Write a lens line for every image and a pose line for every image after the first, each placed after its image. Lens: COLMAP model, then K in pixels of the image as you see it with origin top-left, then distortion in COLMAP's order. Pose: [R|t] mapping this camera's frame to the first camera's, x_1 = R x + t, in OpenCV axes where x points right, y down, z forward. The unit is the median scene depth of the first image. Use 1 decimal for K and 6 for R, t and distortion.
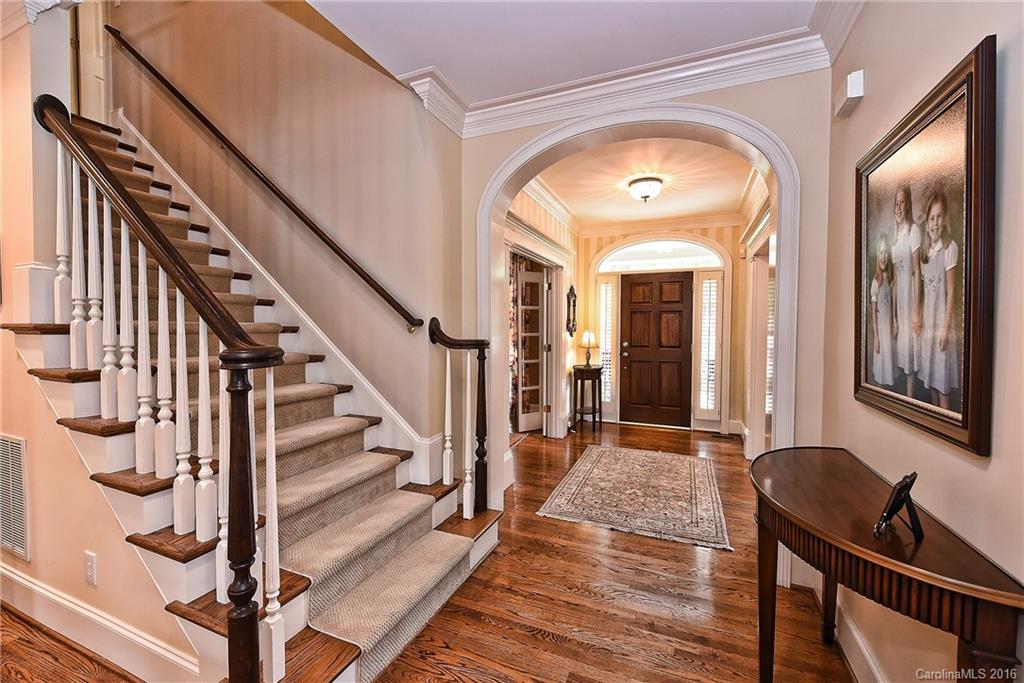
lens RADIAL K [[418.3, 0, 512.0], [0, 418.3, 341.5], [0, 0, 1]] dist [-0.001254, -0.000103]
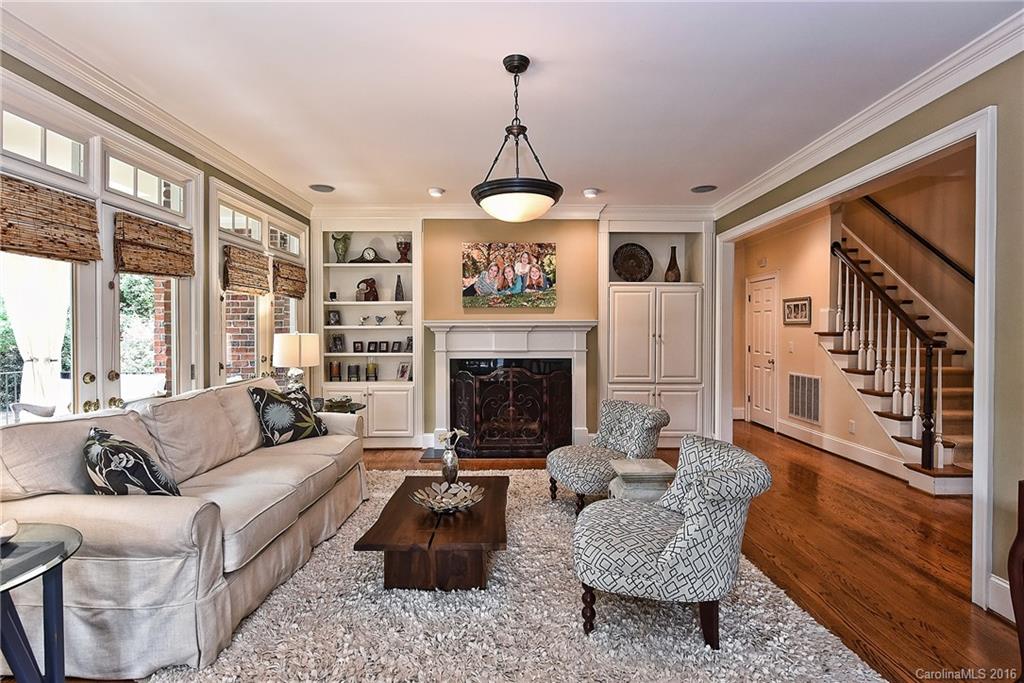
lens RADIAL K [[507.3, 0, 512.0], [0, 507.3, 341.5], [0, 0, 1]] dist [-0.001032, -0.000066]
pose [[0.402330, 0.011298, -0.915425, 0.951741], [-0.019389, 0.999805, 0.003818, 0.042000], [0.915289, 0.016213, 0.402471, -2.082153]]
